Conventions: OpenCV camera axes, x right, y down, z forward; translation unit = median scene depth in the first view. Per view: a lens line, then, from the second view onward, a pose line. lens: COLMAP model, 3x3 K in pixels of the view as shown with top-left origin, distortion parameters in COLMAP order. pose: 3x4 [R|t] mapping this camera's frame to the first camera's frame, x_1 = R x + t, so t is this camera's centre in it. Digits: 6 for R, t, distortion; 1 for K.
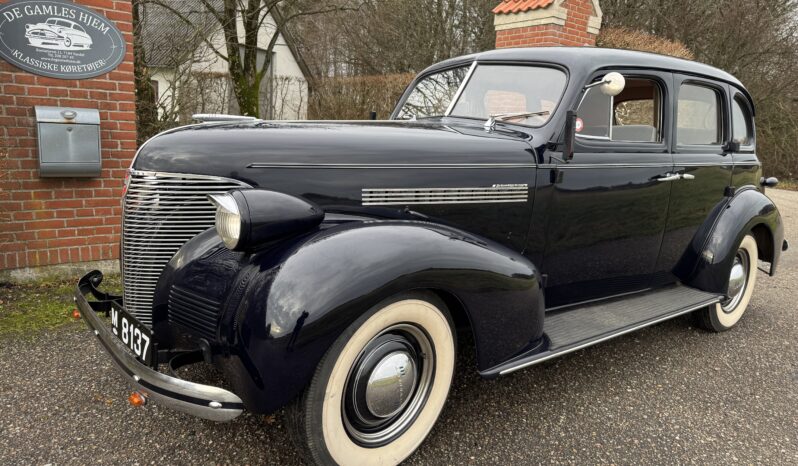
lens RADIAL K [[611.7, 0, 396.6], [0, 611.7, 230.4], [0, 0, 1]] dist [0.014547, -0.009775]
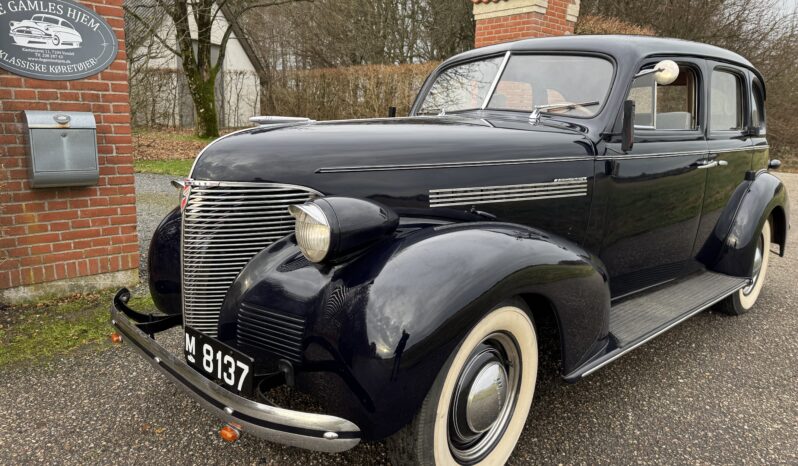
lens RADIAL K [[611.7, 0, 396.6], [0, 611.7, 230.4], [0, 0, 1]] dist [0.014547, -0.009775]
pose [[0.995848, -0.044565, 0.079377, -0.135596], [0.043483, 0.998937, 0.015306, -0.016209], [-0.079974, -0.011791, 0.996727, 0.044905]]
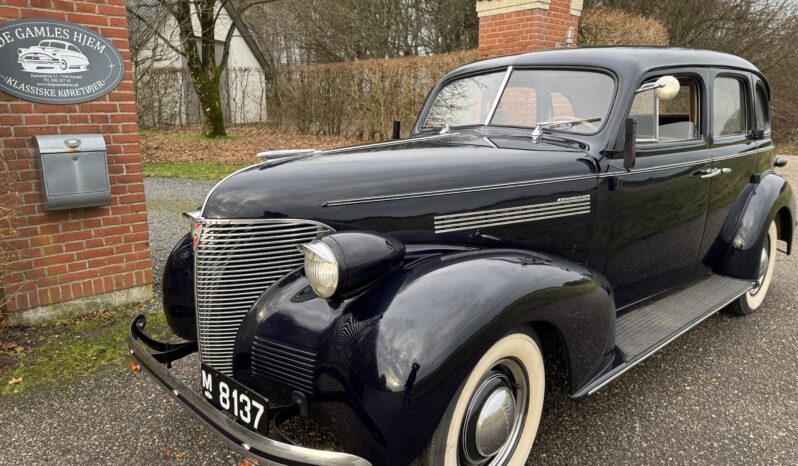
lens RADIAL K [[612.7, 0, 399.0], [0, 612.7, 233.0], [0, 0, 1]] dist [0.008628, -0.001973]
pose [[0.995097, -0.073579, 0.066088, -0.130566], [0.071188, 0.996745, 0.037825, -0.060628], [-0.068656, -0.032935, 0.997097, 0.029848]]
